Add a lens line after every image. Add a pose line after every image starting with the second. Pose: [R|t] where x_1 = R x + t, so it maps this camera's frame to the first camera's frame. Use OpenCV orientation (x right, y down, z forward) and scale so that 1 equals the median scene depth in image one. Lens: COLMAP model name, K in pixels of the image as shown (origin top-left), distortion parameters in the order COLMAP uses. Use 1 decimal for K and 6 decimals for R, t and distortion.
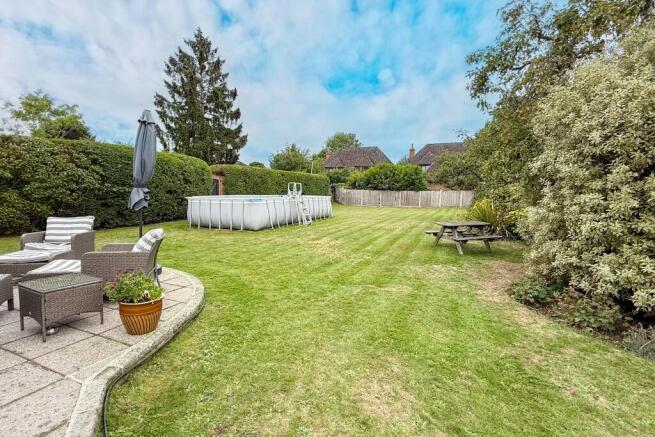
lens RADIAL K [[266.7, 0, 327.5], [0, 266.7, 218.5], [0, 0, 1]] dist [-0.000102, -0.000022]
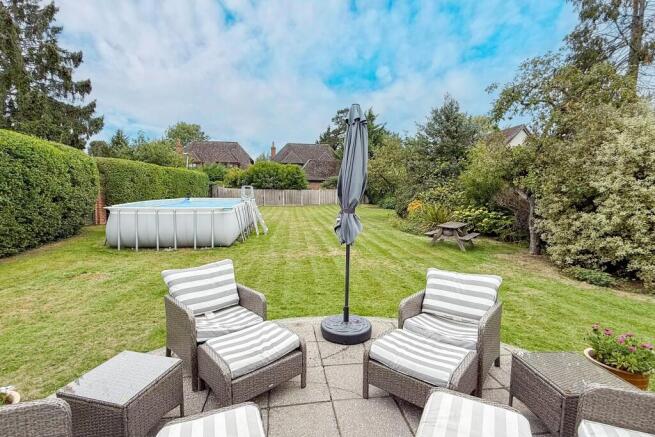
lens RADIAL K [[273.1, 0, 325.2], [0, 273.1, 213.0], [0, 0, 1]] dist [0.001621, 0.000344]
pose [[0.885408, -0.043075, 0.462814, -0.115172], [0.049533, 0.998771, -0.001803, -0.011565], [-0.462167, 0.024521, 0.886454, 0.035795]]
